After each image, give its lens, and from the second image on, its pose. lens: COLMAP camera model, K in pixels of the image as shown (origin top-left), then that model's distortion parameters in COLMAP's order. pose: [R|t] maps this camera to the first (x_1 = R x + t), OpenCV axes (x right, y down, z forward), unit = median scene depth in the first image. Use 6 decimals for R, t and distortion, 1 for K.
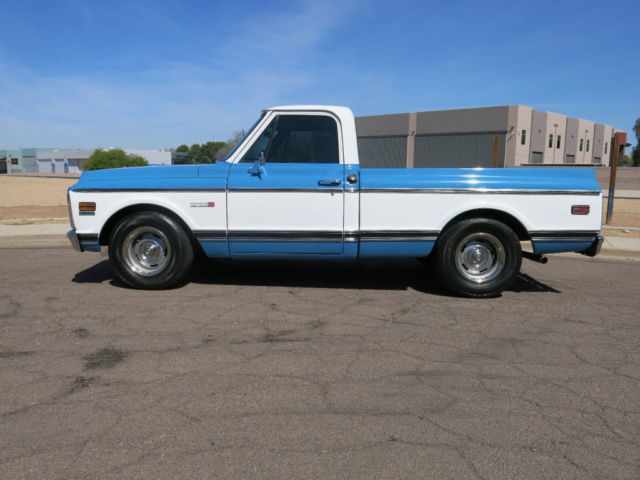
lens RADIAL K [[536.0, 0, 318.9], [0, 536.0, 246.6], [0, 0, 1]] dist [-0.032756, 0.020343]
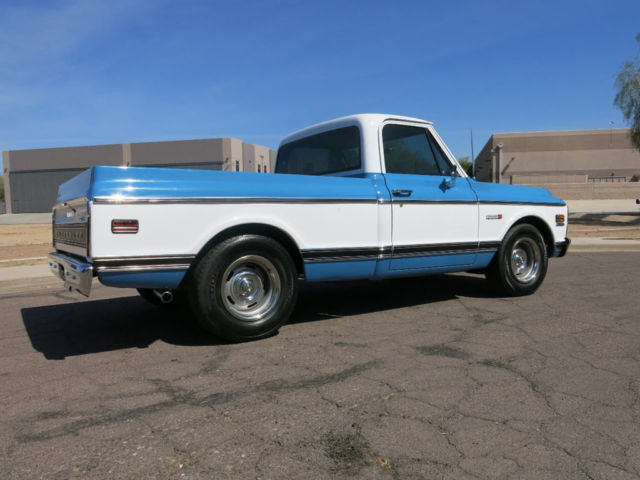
lens RADIAL K [[536.0, 0, 321.3], [0, 536.0, 251.5], [0, 0, 1]] dist [-0.032756, 0.020343]
pose [[0.848940, -0.082971, 0.521936, -0.753143], [0.108124, 0.993977, -0.017855, -0.001309], [-0.517311, 0.071591, 0.852798, 0.112437]]
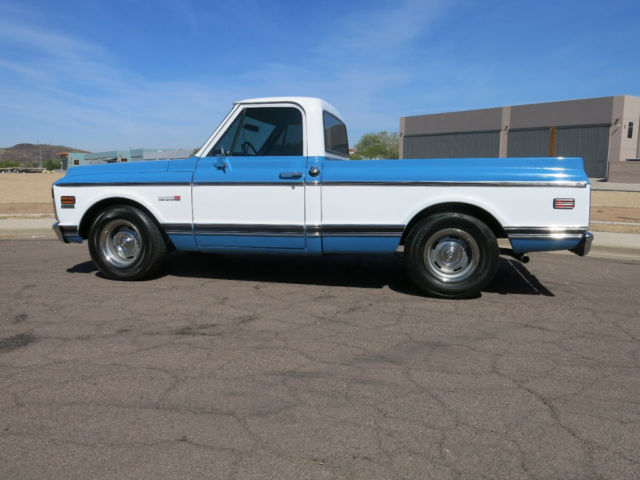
lens RADIAL K [[536.0, 0, 321.1], [0, 536.0, 248.8], [0, 0, 1]] dist [-0.032756, 0.020343]
pose [[0.985463, 0.015633, -0.169171, 0.239520], [-0.014353, 0.999858, 0.008787, 0.004403], [0.169284, -0.006231, 0.985548, 0.047707]]
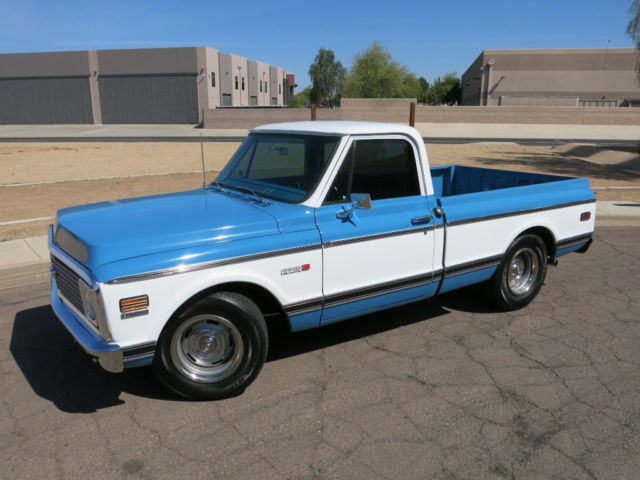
lens RADIAL K [[536.0, 0, 320.4], [0, 536.0, 249.5], [0, 0, 1]] dist [-0.032756, 0.020343]
pose [[0.830897, -0.153715, 0.534773, -0.582989], [0.090586, 0.985632, 0.142563, -0.209048], [-0.549004, -0.070012, 0.832882, 0.363445]]
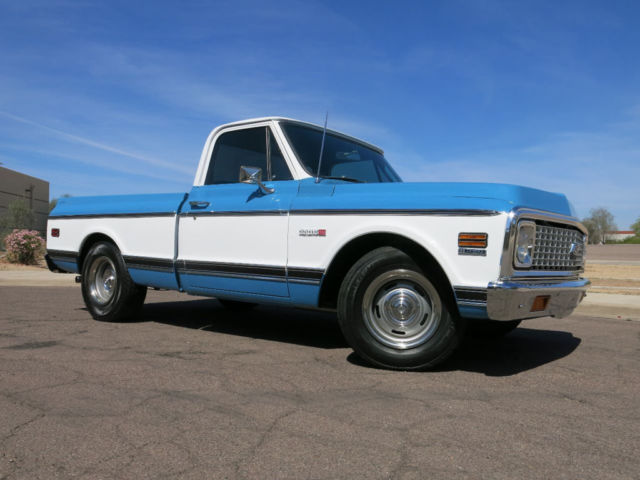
lens RADIAL K [[536.0, 0, 318.9], [0, 536.0, 246.5], [0, 0, 1]] dist [-0.032756, 0.020343]
pose [[0.793662, -0.013436, -0.608211, 0.538981], [-0.080865, 0.988555, -0.127359, 0.058734], [0.602961, 0.150263, 0.783491, 0.267911]]
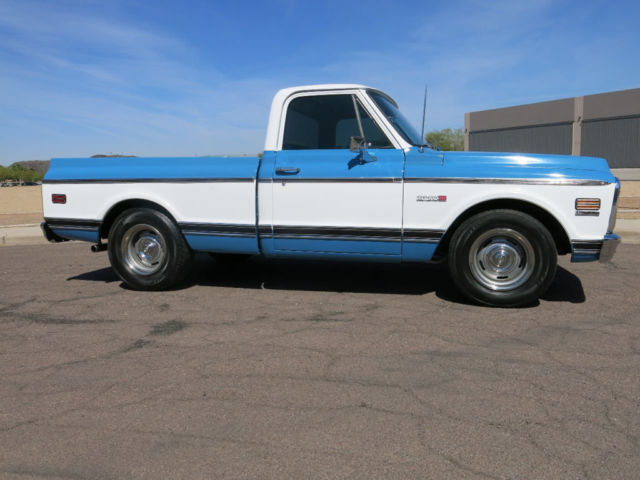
lens RADIAL K [[536.0, 0, 316.5], [0, 536.0, 247.8], [0, 0, 1]] dist [-0.032756, 0.020343]
pose [[0.957018, -0.002382, -0.290019, 0.159989], [0.004166, 0.999976, 0.005532, 0.019620], [0.289999, -0.006503, 0.957005, -0.015750]]
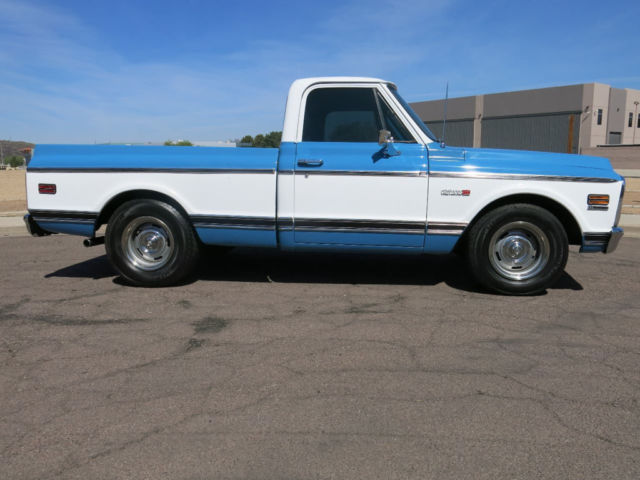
lens RADIAL K [[536.0, 0, 316.9], [0, 536.0, 252.7], [0, 0, 1]] dist [-0.032756, 0.020343]
pose [[0.992693, -0.004220, -0.120593, -0.027414], [0.008200, 0.999437, 0.032523, 0.015272], [0.120387, -0.033275, 0.992169, -0.053719]]
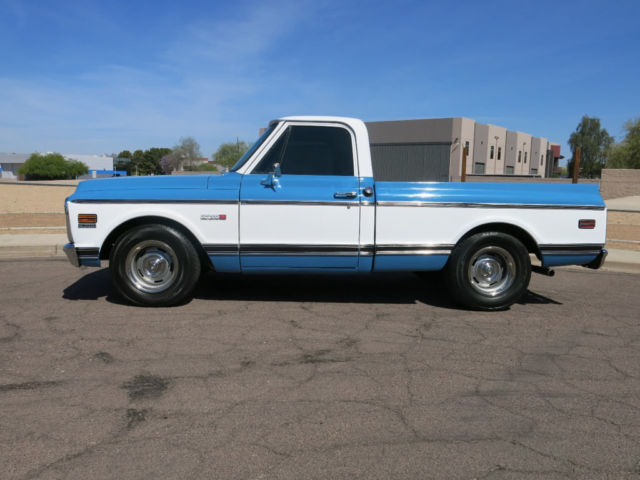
lens RADIAL K [[536.0, 0, 319.0], [0, 536.0, 244.0], [0, 0, 1]] dist [-0.032756, 0.020343]
pose [[0.994725, -0.000442, 0.102575, -0.128100], [0.002419, 0.999814, -0.019145, -0.011853], [-0.102547, 0.019292, 0.994541, 0.030514]]
